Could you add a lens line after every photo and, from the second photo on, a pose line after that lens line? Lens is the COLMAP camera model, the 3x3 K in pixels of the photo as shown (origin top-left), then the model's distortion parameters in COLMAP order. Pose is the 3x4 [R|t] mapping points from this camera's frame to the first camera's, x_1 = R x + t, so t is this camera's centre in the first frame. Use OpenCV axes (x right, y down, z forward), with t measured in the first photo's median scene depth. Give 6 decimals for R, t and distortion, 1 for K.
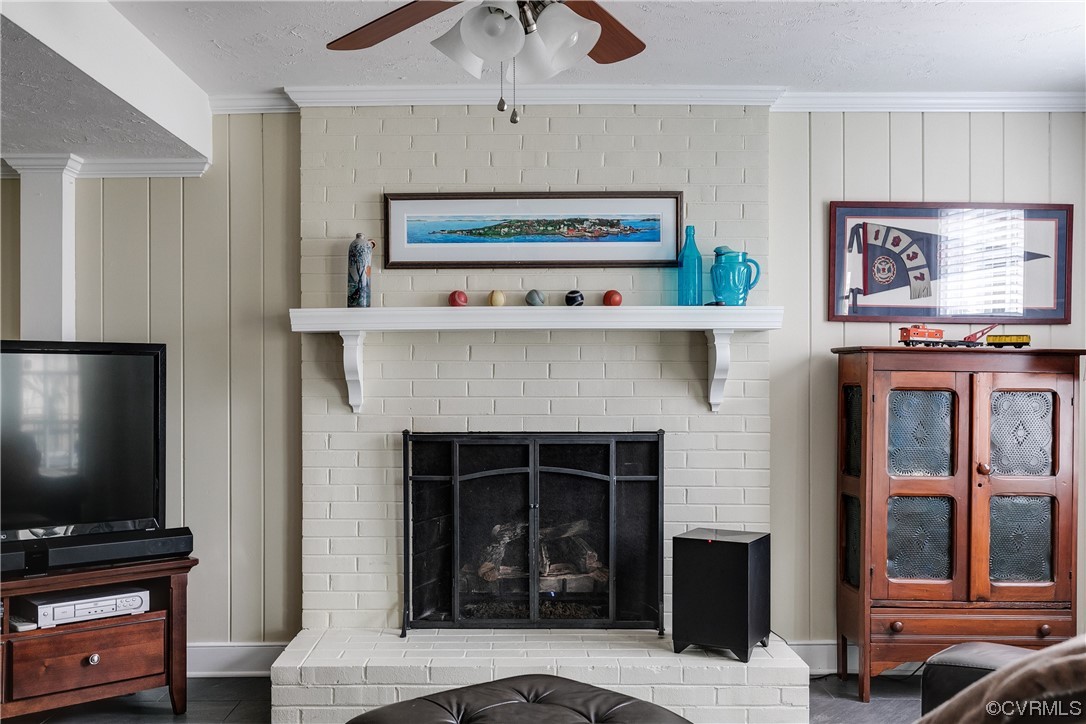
lens RADIAL K [[1043.8, 0, 542.1], [0, 1043.8, 356.2], [0, 0, 1]] dist [0.018404, 0.000000]
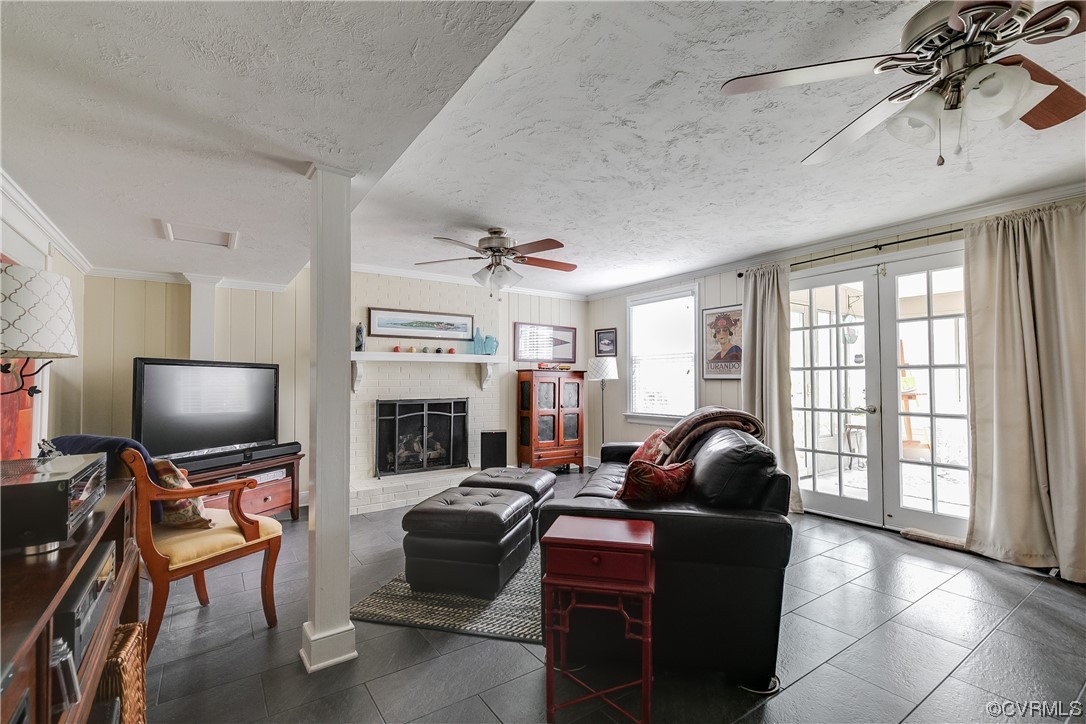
lens RADIAL K [[494.4, 0, 540.0], [0, 494.4, 365.1], [0, 0, 1]] dist [0.000297, 0.000316]
pose [[0.814707, 0.016992, 0.579624, -0.515290], [-0.003986, 0.999711, -0.023705, 0.013270], [-0.579859, 0.017002, 0.814539, -0.228198]]
